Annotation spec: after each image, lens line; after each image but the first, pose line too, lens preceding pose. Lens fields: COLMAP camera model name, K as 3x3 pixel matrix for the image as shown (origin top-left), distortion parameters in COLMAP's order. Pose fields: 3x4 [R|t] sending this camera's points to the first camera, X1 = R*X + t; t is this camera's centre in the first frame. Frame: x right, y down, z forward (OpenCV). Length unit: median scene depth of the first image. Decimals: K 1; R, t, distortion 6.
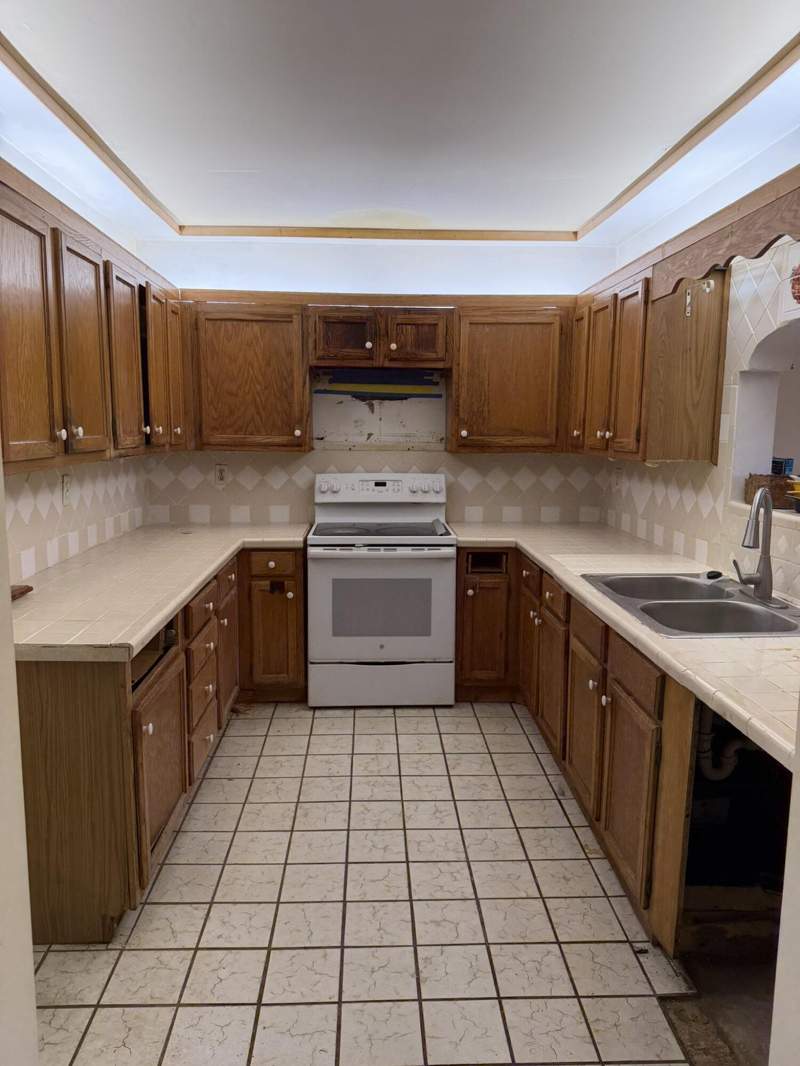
lens RADIAL K [[749.7, 0, 396.9], [0, 749.7, 517.5], [0, 0, 1]] dist [0.119114, -0.207516]
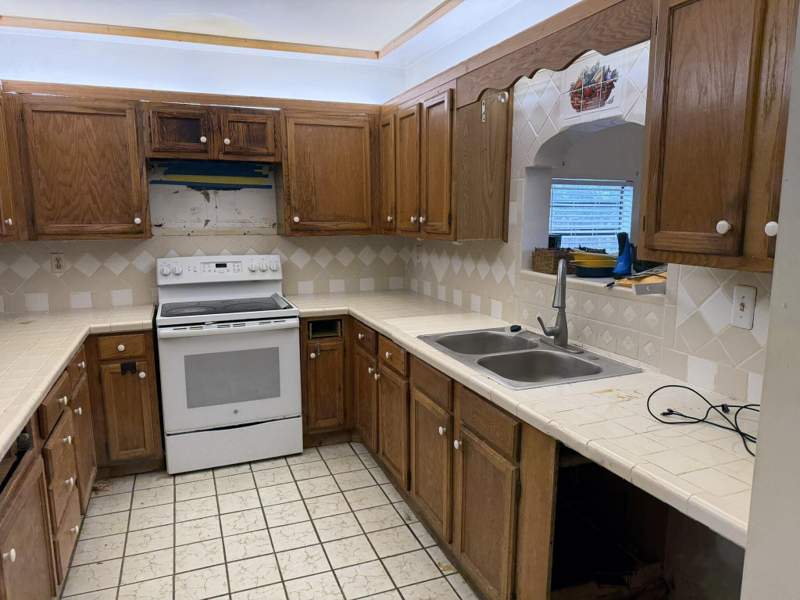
lens RADIAL K [[562.6, 0, 400.0], [0, 562.6, 300.0], [0, 0, 1]] dist [0.119114, -0.207516]
pose [[0.945670, -0.061858, 0.319189, -0.049828], [0.052044, 0.997875, 0.039193, -0.014483], [-0.320935, -0.020452, 0.946880, 0.124815]]
